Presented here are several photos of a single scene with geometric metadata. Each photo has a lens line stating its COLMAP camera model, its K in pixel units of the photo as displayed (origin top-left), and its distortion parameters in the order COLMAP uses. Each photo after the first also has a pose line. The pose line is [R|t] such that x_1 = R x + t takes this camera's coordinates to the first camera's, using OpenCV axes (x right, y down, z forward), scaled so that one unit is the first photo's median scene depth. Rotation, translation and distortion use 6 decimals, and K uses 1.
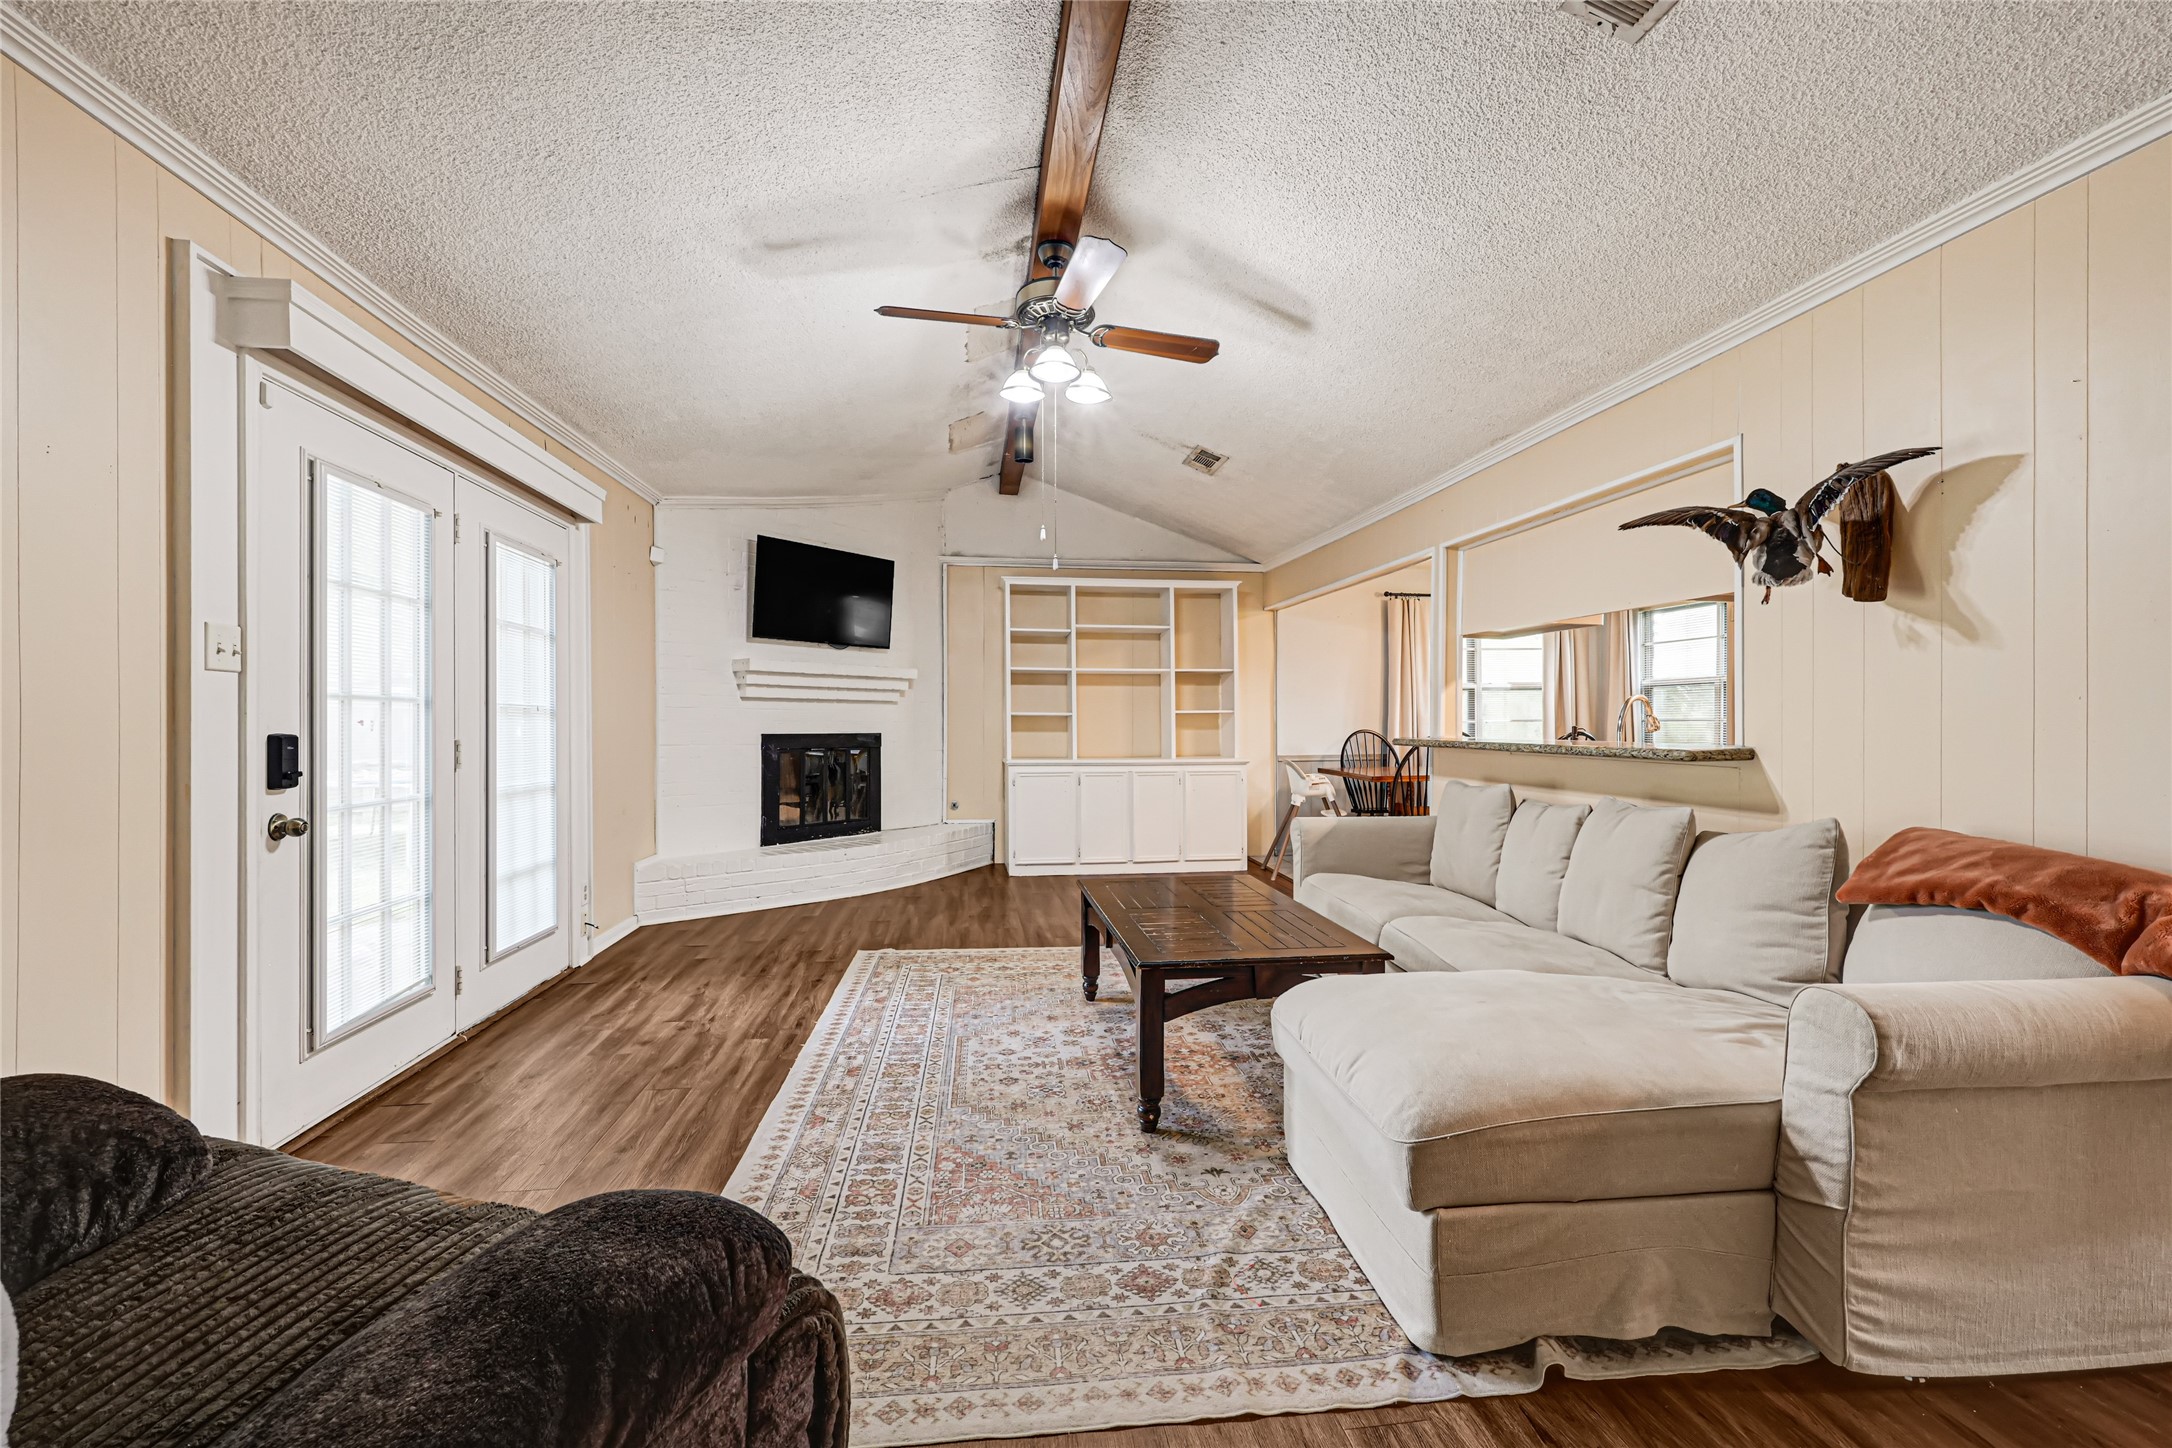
lens RADIAL K [[864.8, 0, 1084.2], [0, 864.8, 727.5], [0, 0, 1]] dist [-0.000286, -0.000173]
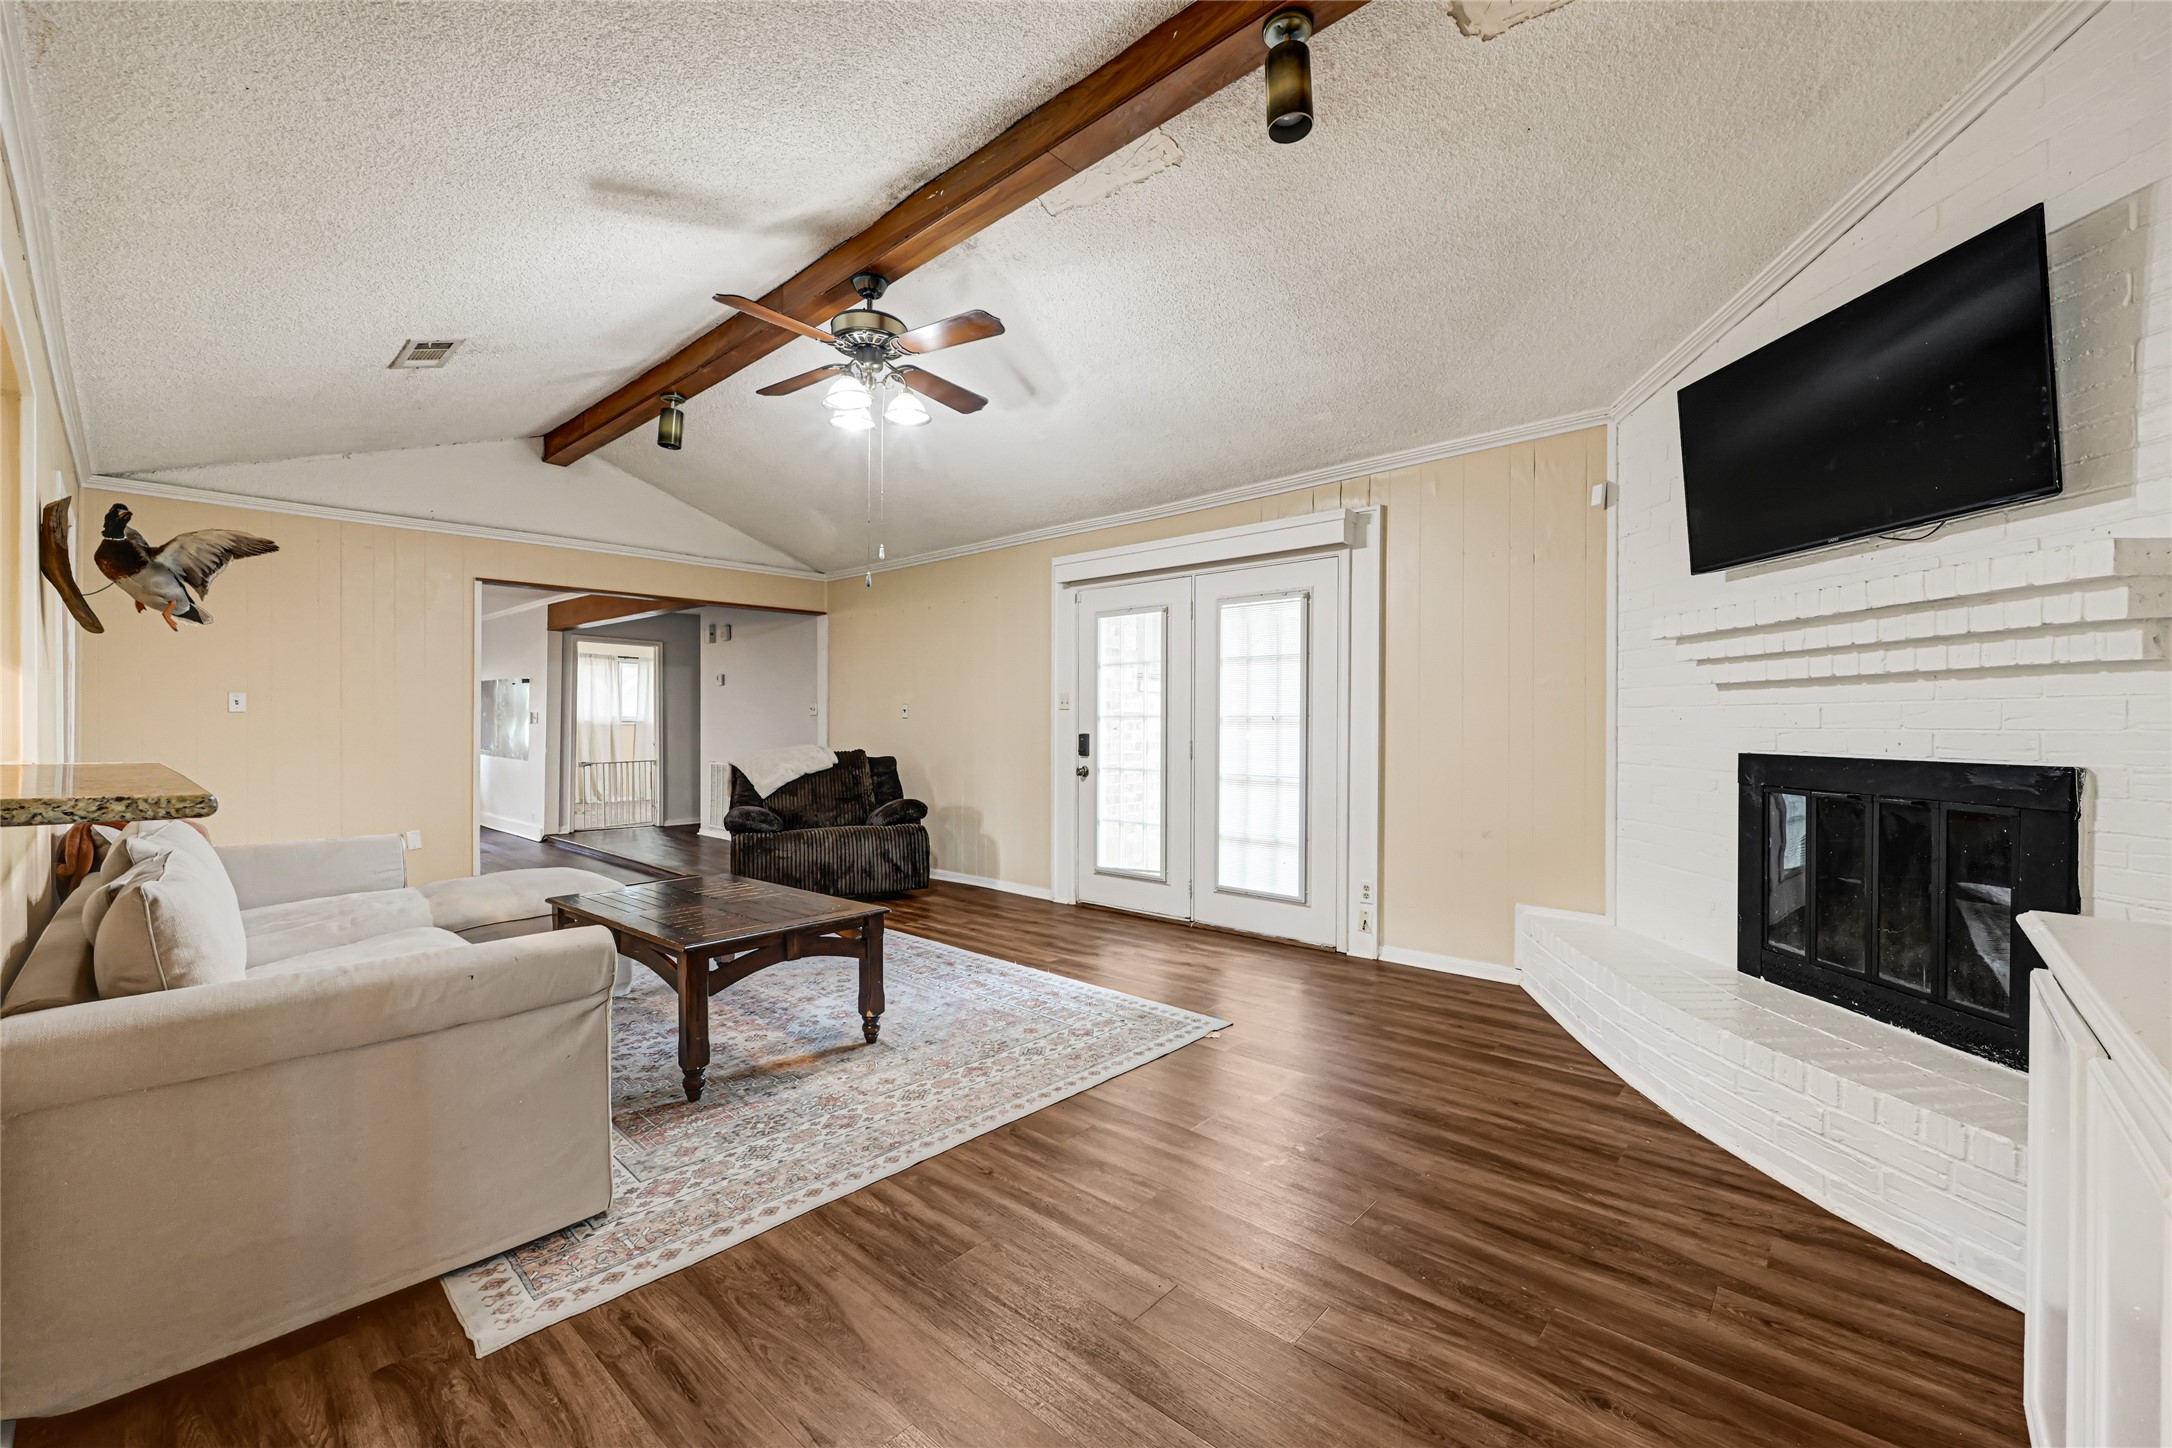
lens RADIAL K [[864.8, 0, 1084.2], [0, 864.8, 727.5], [0, 0, 1]] dist [-0.000286, -0.000173]
pose [[-0.757616, 0.005714, -0.652676, 0.266838], [0.000415, 0.999966, 0.008272, -0.011904], [0.652701, 0.005996, -0.757592, 1.147822]]
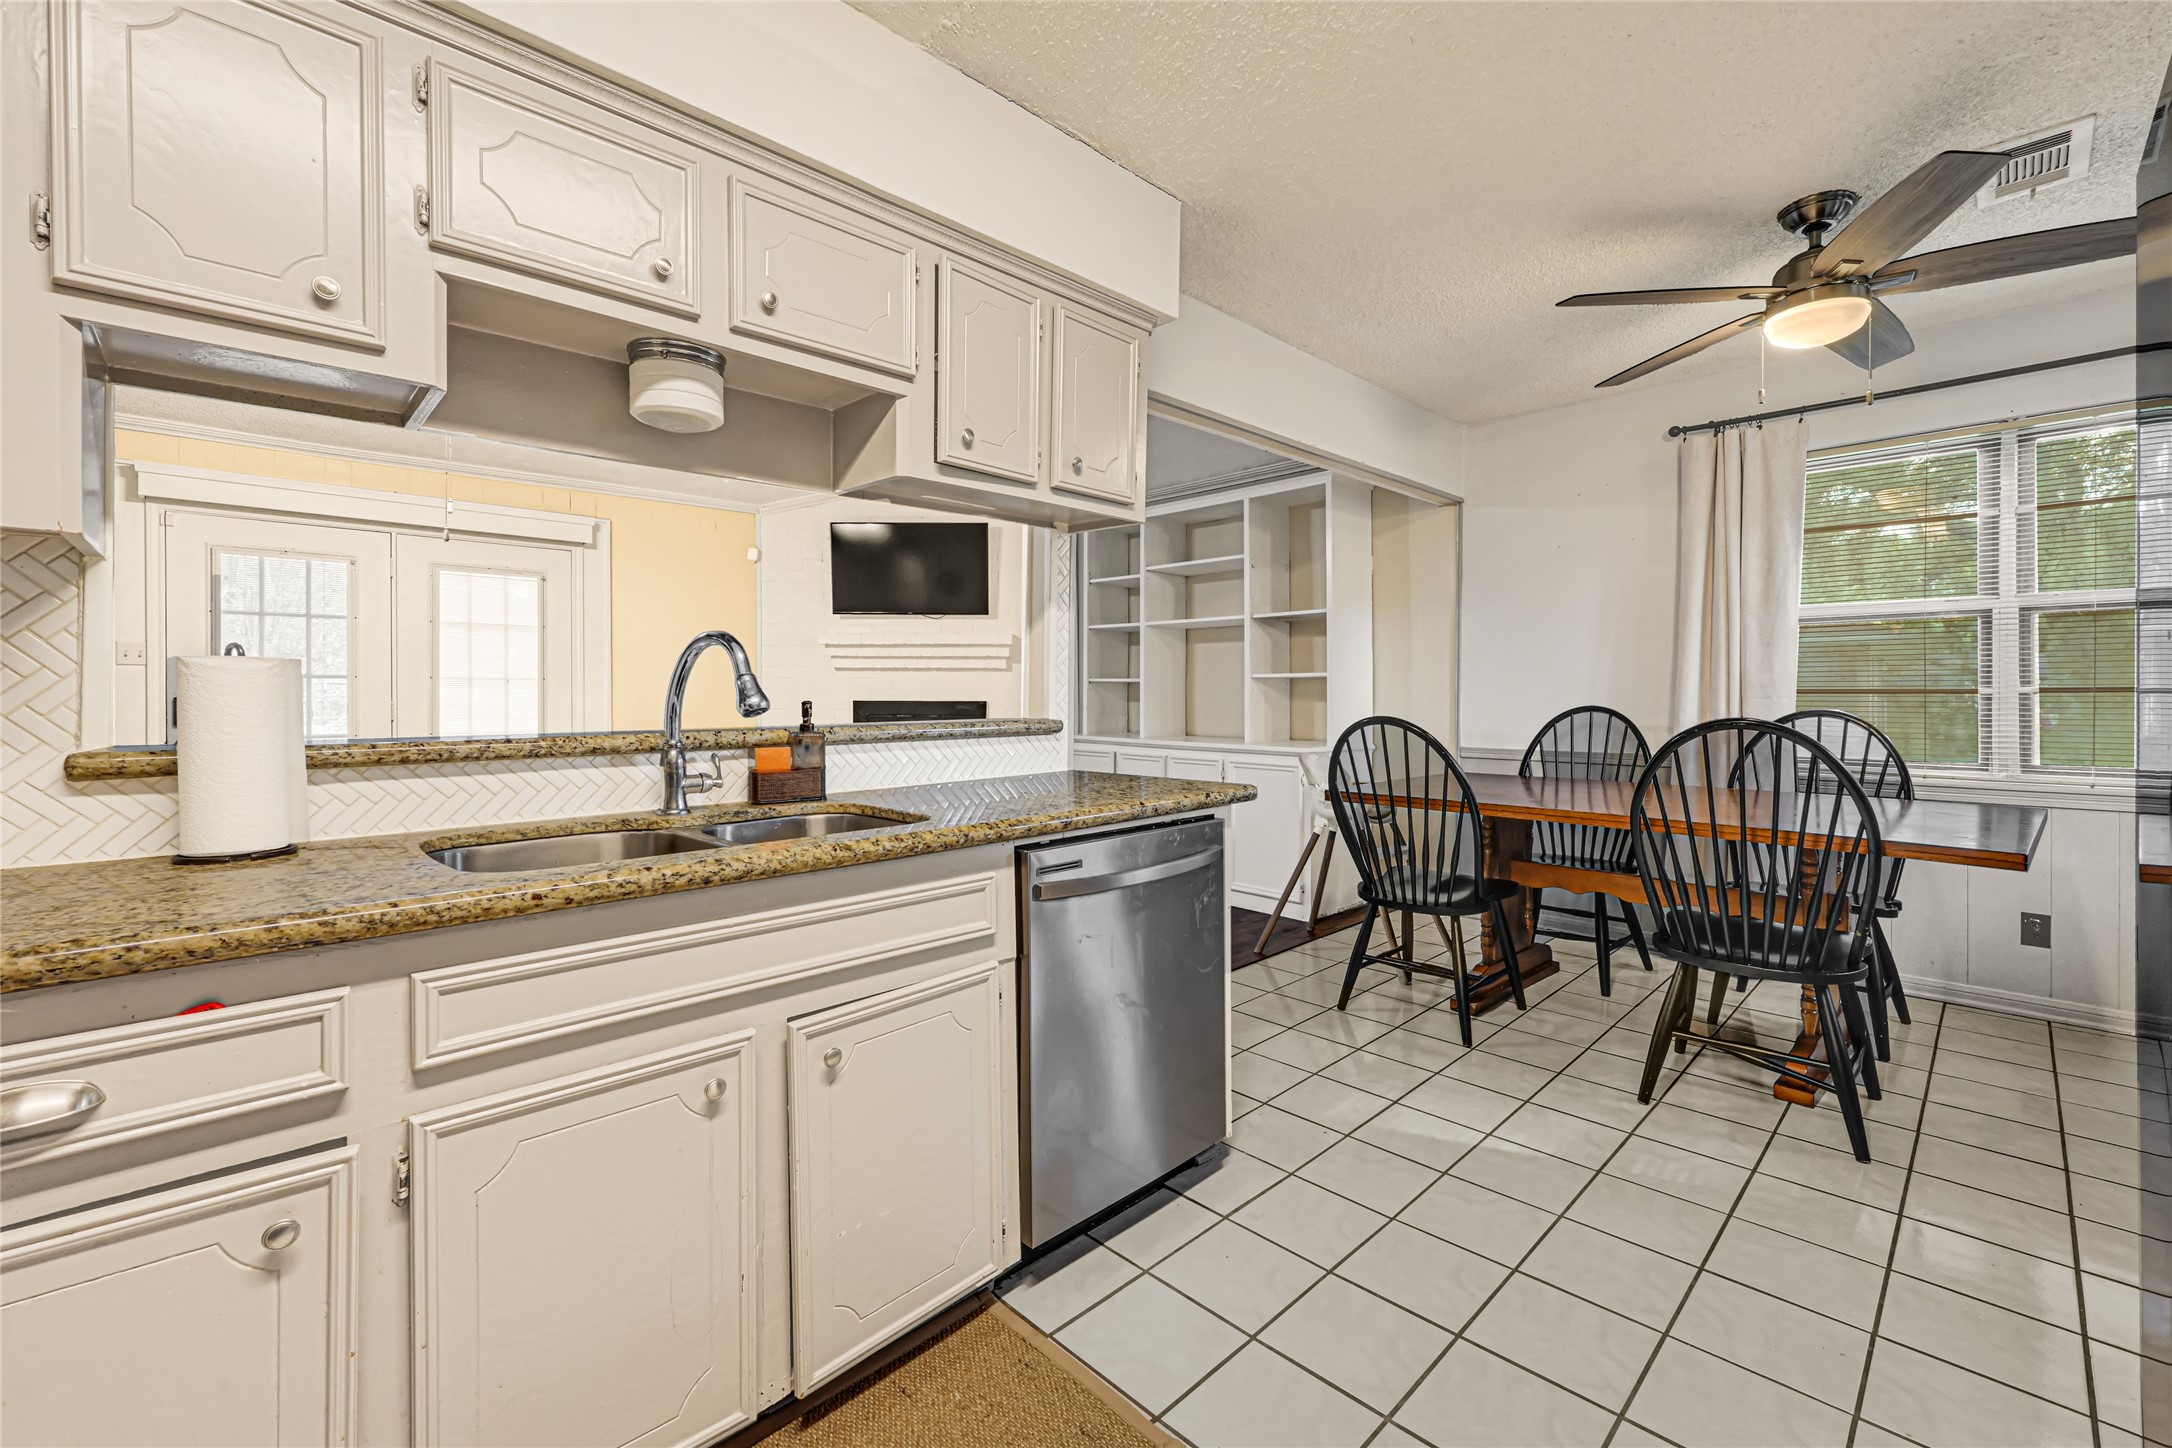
lens RADIAL K [[894.0, 0, 1083.5], [0, 894.0, 697.2], [0, 0, 1]] dist [0.002578, 0.000586]
pose [[0.597358, 0.006436, -0.801949, 0.733318], [-0.004719, 0.999979, 0.004510, -0.003589], [0.801961, 0.001090, 0.597376, 0.555506]]
